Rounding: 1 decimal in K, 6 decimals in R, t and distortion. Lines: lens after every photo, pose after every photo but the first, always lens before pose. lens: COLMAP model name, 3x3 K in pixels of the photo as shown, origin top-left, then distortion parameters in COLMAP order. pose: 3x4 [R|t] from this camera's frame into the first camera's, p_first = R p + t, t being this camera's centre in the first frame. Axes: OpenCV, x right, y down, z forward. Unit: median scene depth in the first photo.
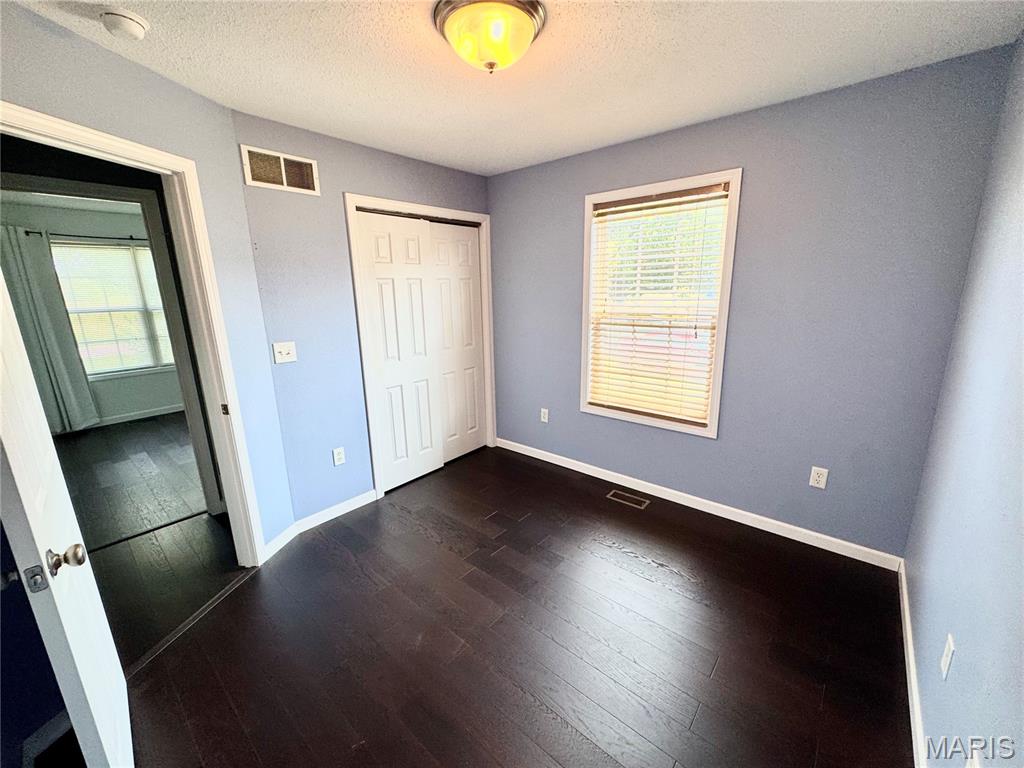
lens RADIAL K [[404.8, 0, 512.0], [0, 404.8, 384.0], [0, 0, 1]] dist [0.000338, -0.000082]
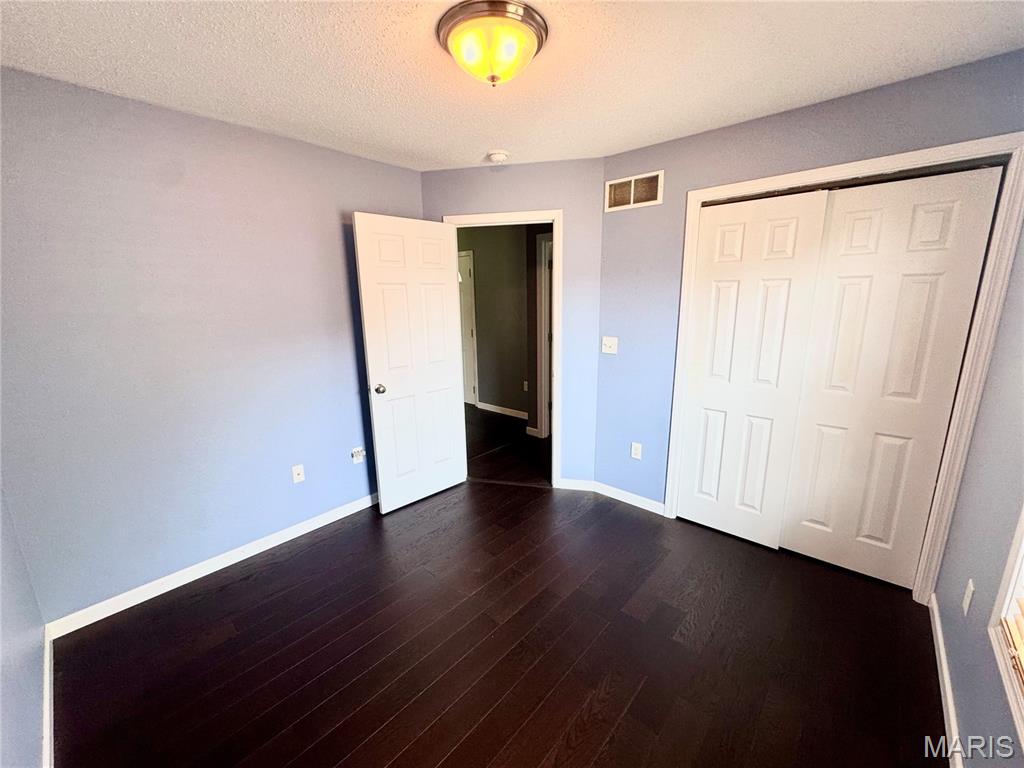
lens RADIAL K [[404.8, 0, 512.0], [0, 404.8, 384.0], [0, 0, 1]] dist [0.000338, -0.000082]
pose [[-0.013329, 0.234939, -0.971919, 0.594151], [-0.218073, 0.947924, 0.232129, -0.170260], [0.975841, 0.215043, 0.038599, 0.633120]]
